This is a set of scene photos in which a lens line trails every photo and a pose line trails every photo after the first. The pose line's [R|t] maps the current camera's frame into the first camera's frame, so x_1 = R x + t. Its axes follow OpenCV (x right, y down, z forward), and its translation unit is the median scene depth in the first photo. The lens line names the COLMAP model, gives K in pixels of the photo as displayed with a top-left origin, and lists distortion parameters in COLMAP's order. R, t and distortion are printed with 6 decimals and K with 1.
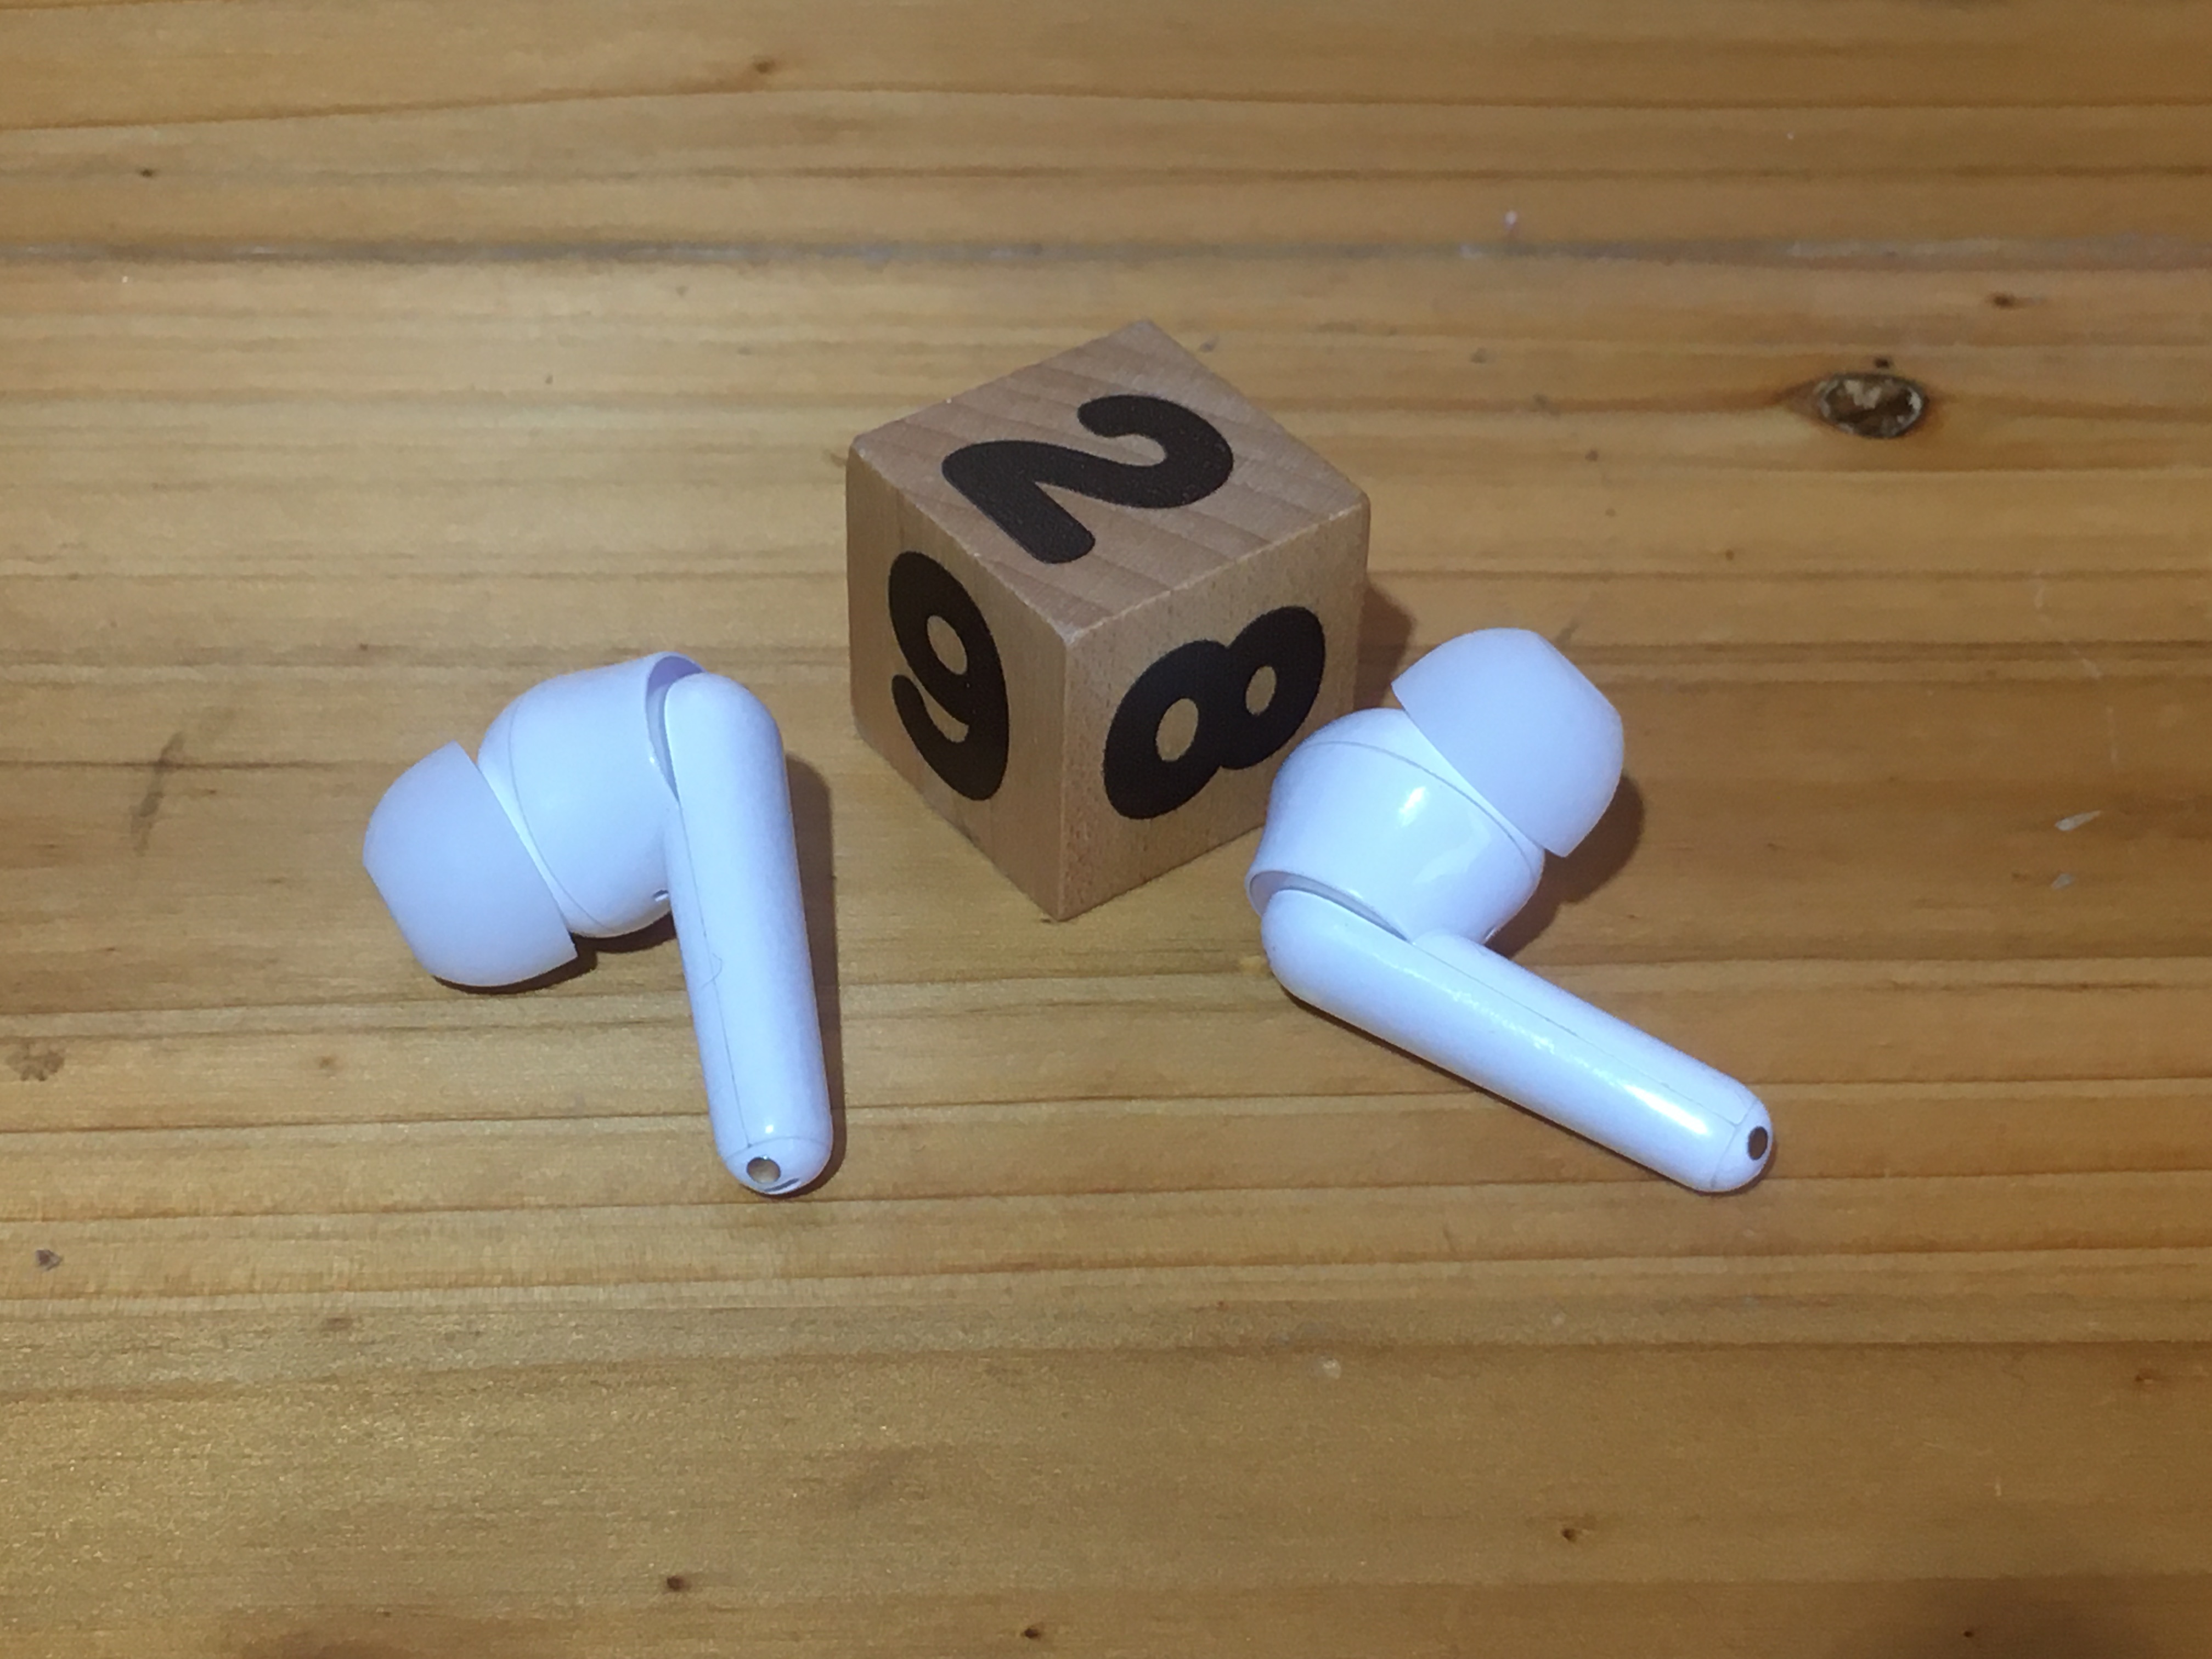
lens RADIAL K [[3790.9, 0, 1094.0], [0, 3790.9, 833.8], [0, 0, 1]] dist [0.032882, 0.000000]
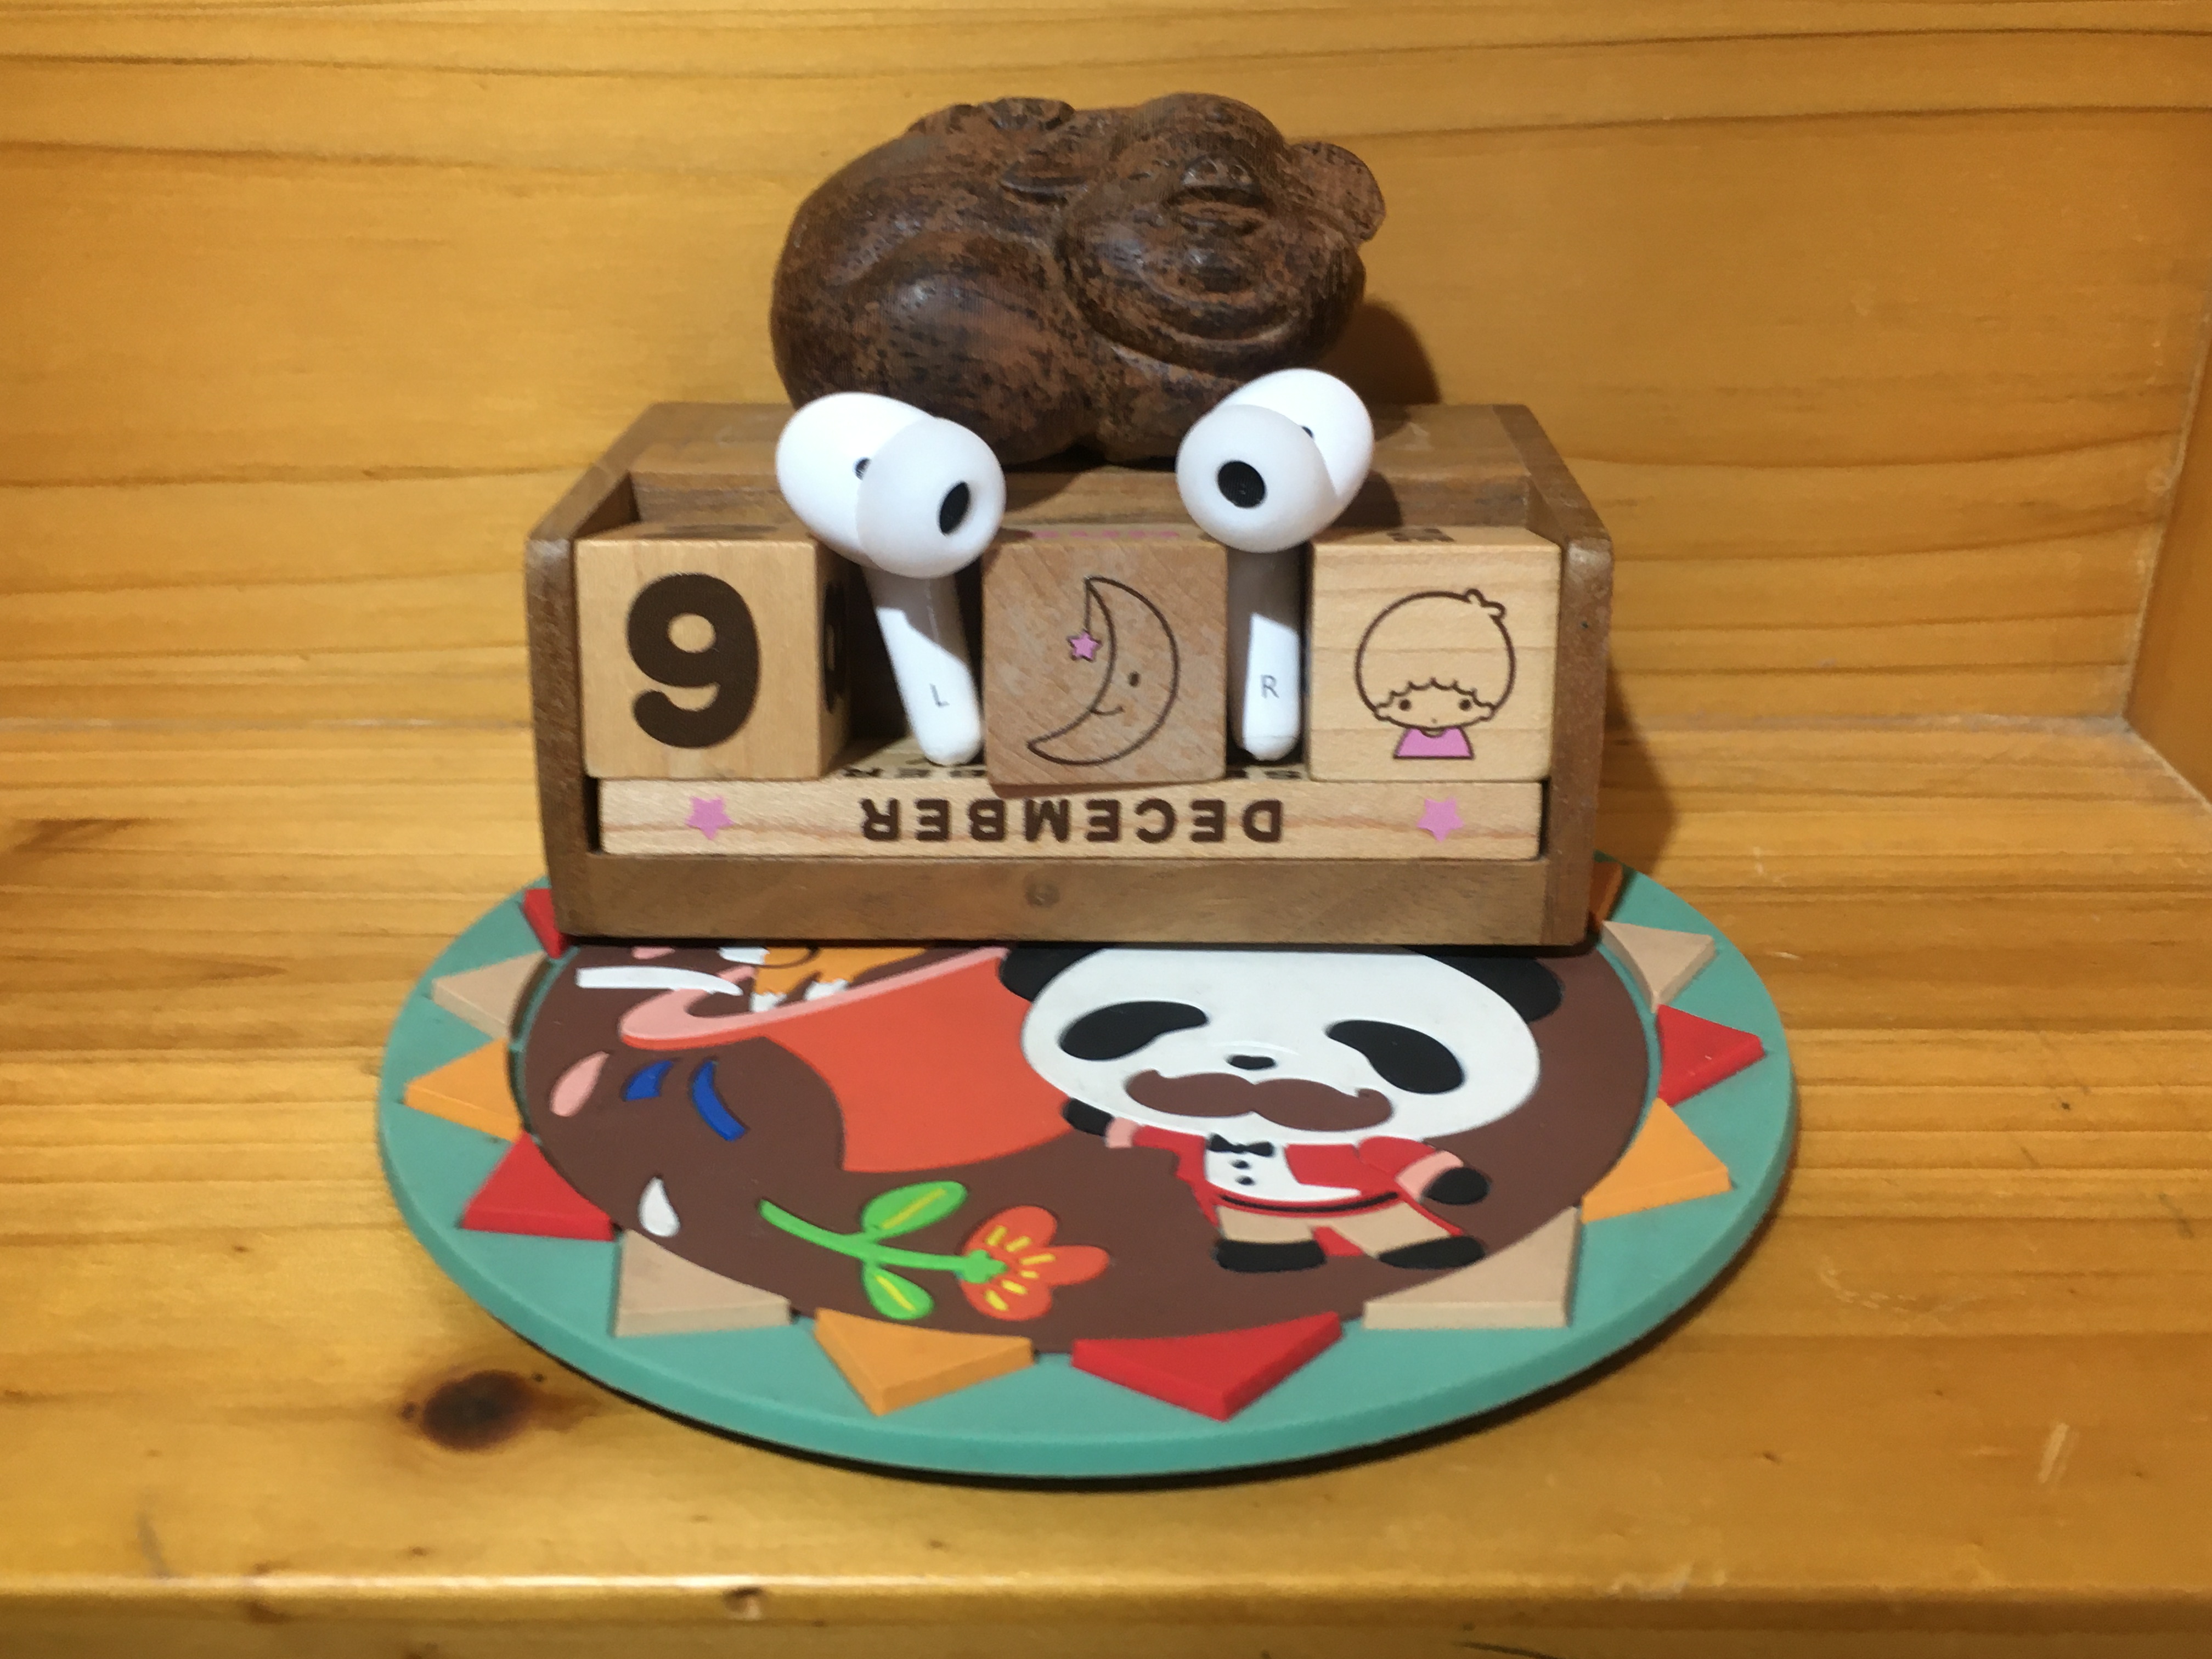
lens RADIAL K [[2138.1, 0, 1104.8], [0, 2138.1, 818.0], [0, 0, 1]] dist [0.029433, 0.000000]
pose [[0.998520, -0.007286, -0.053894, 0.078639], [-0.009479, 0.952497, -0.304401, 0.235979], [0.053552, 0.304461, 0.951018, 0.127923]]
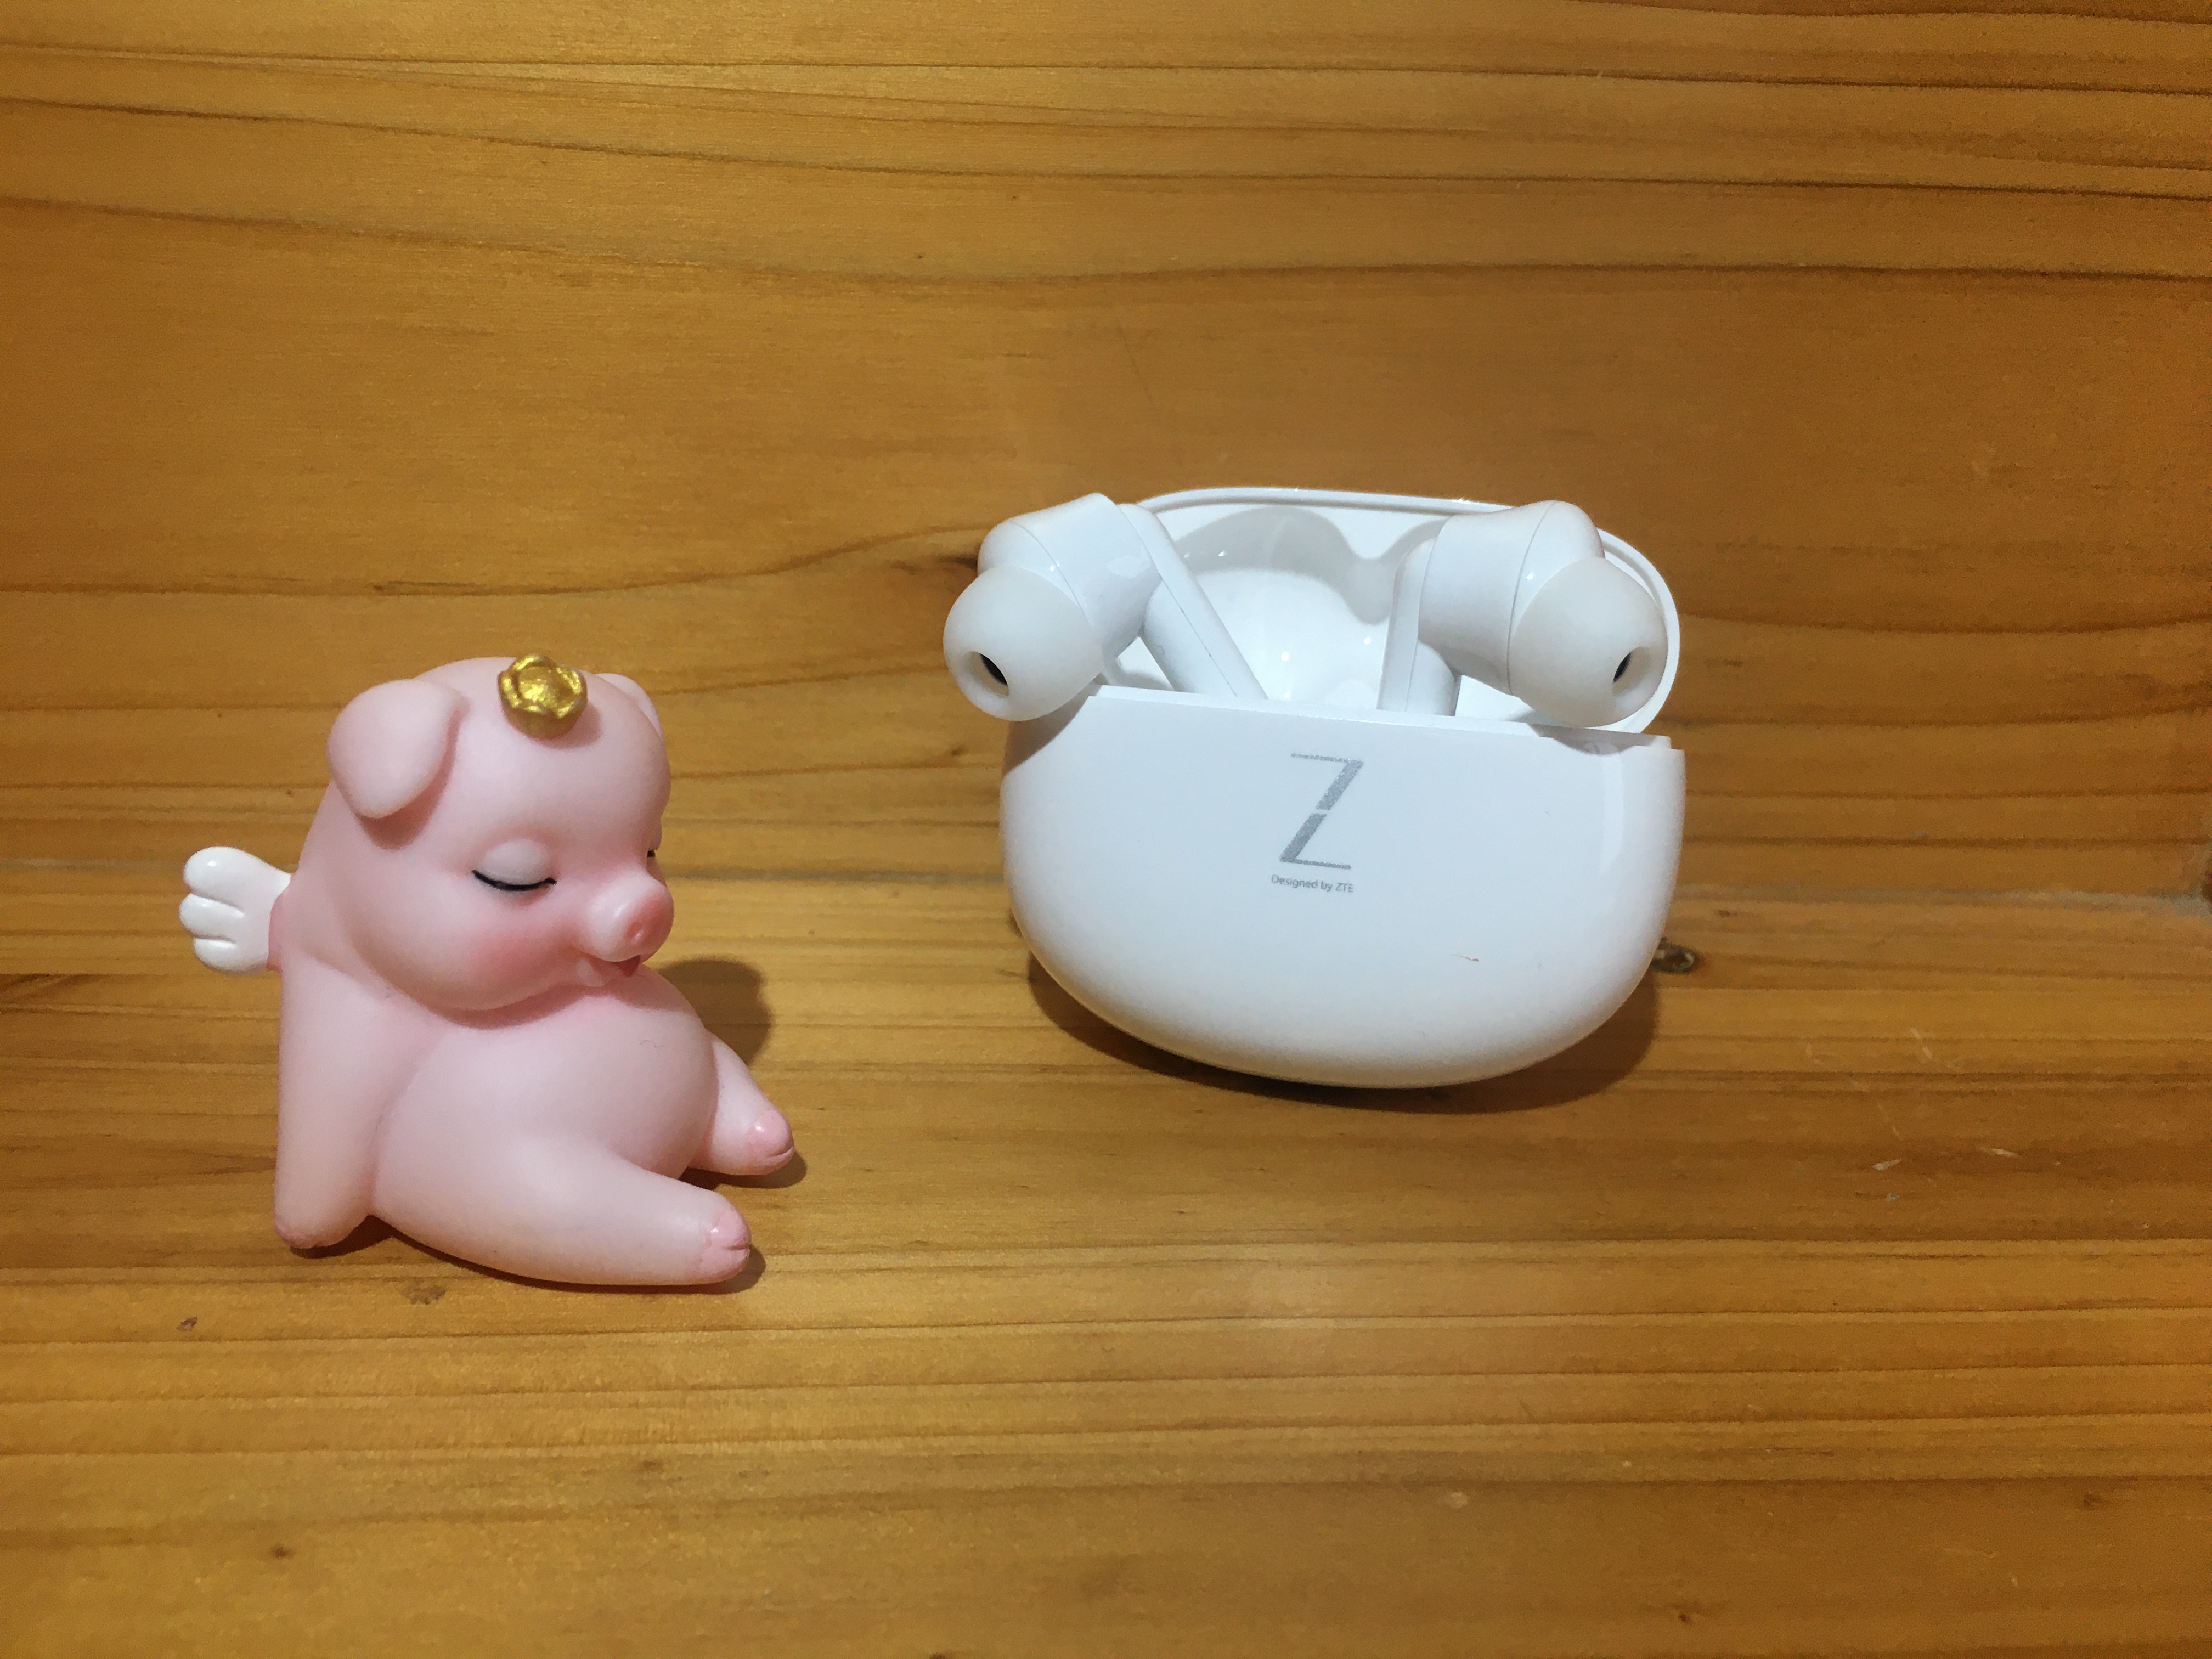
lens RADIAL K [[1922.0, 0, 1099.5], [0, 1922.0, 820.2], [0, 0, 1]] dist [0.048923, -0.091384]
pose [[0.998646, 0.010262, 0.051006, -0.084717], [0.009663, 0.926714, -0.375642, 0.163764], [-0.051123, 0.375627, 0.925360, 0.322261]]
